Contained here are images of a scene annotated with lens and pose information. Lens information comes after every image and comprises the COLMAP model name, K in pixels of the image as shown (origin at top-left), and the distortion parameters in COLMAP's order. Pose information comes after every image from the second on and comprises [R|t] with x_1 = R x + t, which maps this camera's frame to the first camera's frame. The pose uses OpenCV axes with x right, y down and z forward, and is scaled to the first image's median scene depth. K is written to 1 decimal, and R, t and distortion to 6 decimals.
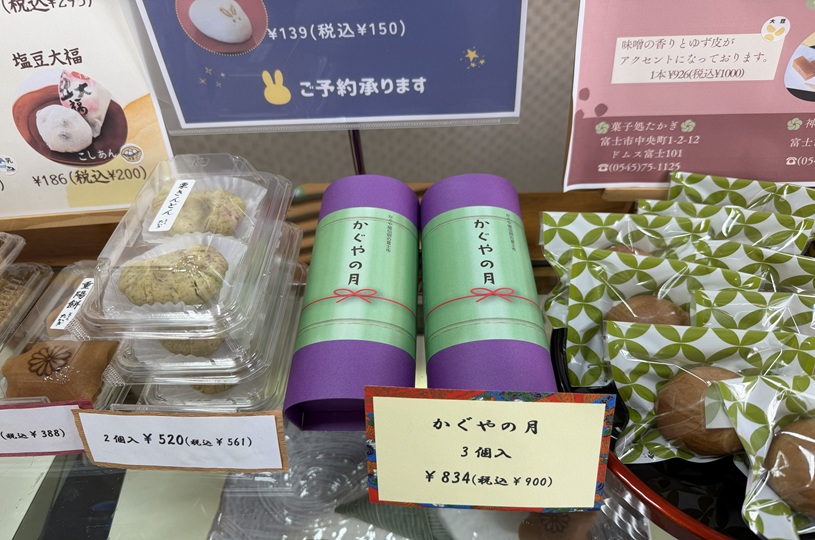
lens RADIAL K [[521.2, 0, 407.5], [0, 521.2, 270.0], [0, 0, 1]] dist [0.022293, -0.035562]
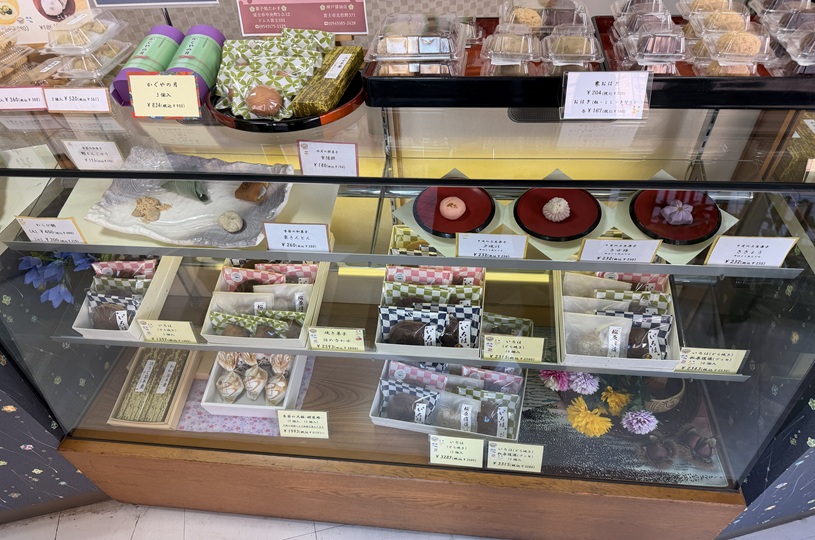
lens RADIAL K [[570.2, 0, 407.5], [0, 570.2, 270.0], [0, 0, 1]] dist [0.052082, -0.001007]
pose [[0.992488, 0.054196, -0.109679, 1.494046], [-0.059197, 0.997326, -0.042861, 1.067156], [0.107063, 0.049031, 0.993043, -1.646896]]
